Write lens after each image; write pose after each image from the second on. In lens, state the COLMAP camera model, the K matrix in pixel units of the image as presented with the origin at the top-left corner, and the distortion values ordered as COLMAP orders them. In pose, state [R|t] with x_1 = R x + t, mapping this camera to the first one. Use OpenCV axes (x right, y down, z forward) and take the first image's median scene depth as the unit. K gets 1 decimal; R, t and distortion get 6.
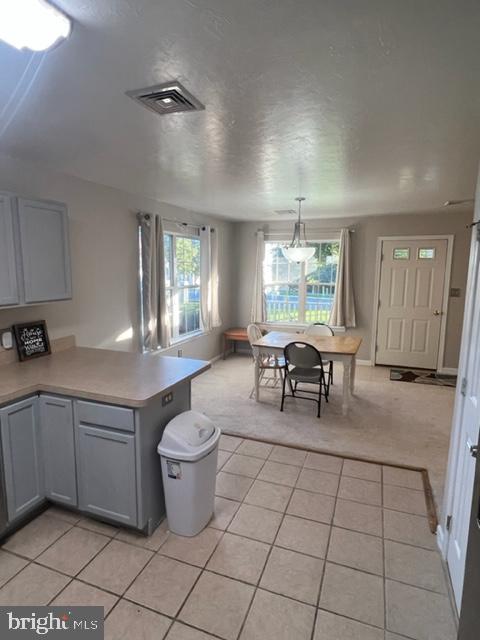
lens RADIAL K [[364.8, 0, 231.7], [0, 364.8, 319.1], [0, 0, 1]] dist [0.002445, 0.000310]
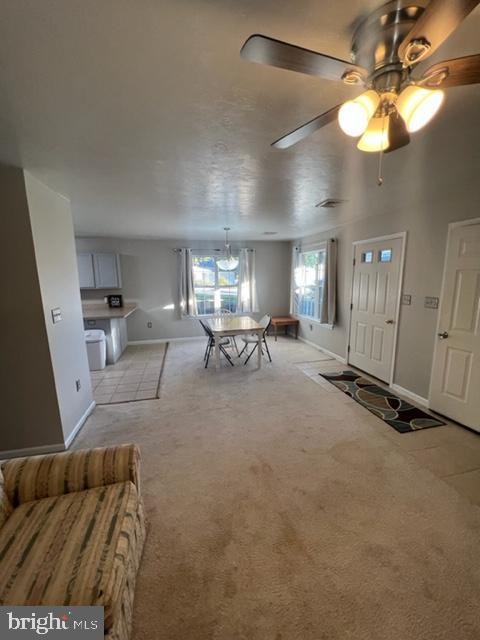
lens RADIAL K [[253.3, 0, 236.6], [0, 253.3, 319.5], [0, 0, 1]] dist [0.000488, 0.000028]
pose [[0.571614, 0.128758, -0.810357, 1.063038], [-0.102169, 0.991094, 0.085407, -0.044870], [0.814137, 0.033974, 0.579679, 0.411603]]
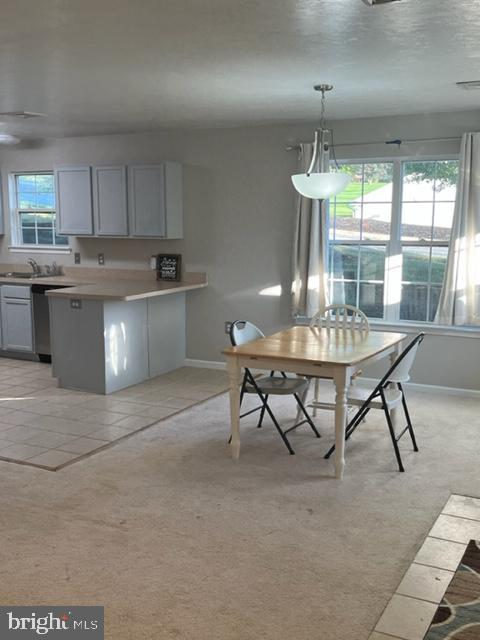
lens RADIAL K [[686.7, 0, 240.1], [0, 686.7, 328.4], [0, 0, 1]] dist [0.146432, -0.327298]
pose [[-0.093356, 0.157805, -0.983047, 1.255395], [-0.142000, 0.975155, 0.170024, -0.123176], [0.985455, 0.155465, -0.068628, 0.956425]]
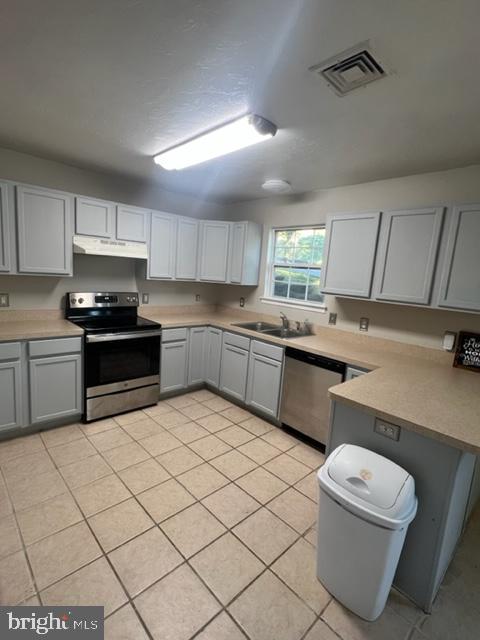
lens RADIAL K [[310.1, 0, 240.0], [0, 310.1, 320.0], [0, 0, 1]] dist [0.000335, -0.000037]
pose [[-0.406154, 0.113412, -0.906739, 0.278292], [-0.202679, 0.956374, 0.210405, -0.044374], [0.891044, 0.269234, -0.365449, 0.471721]]
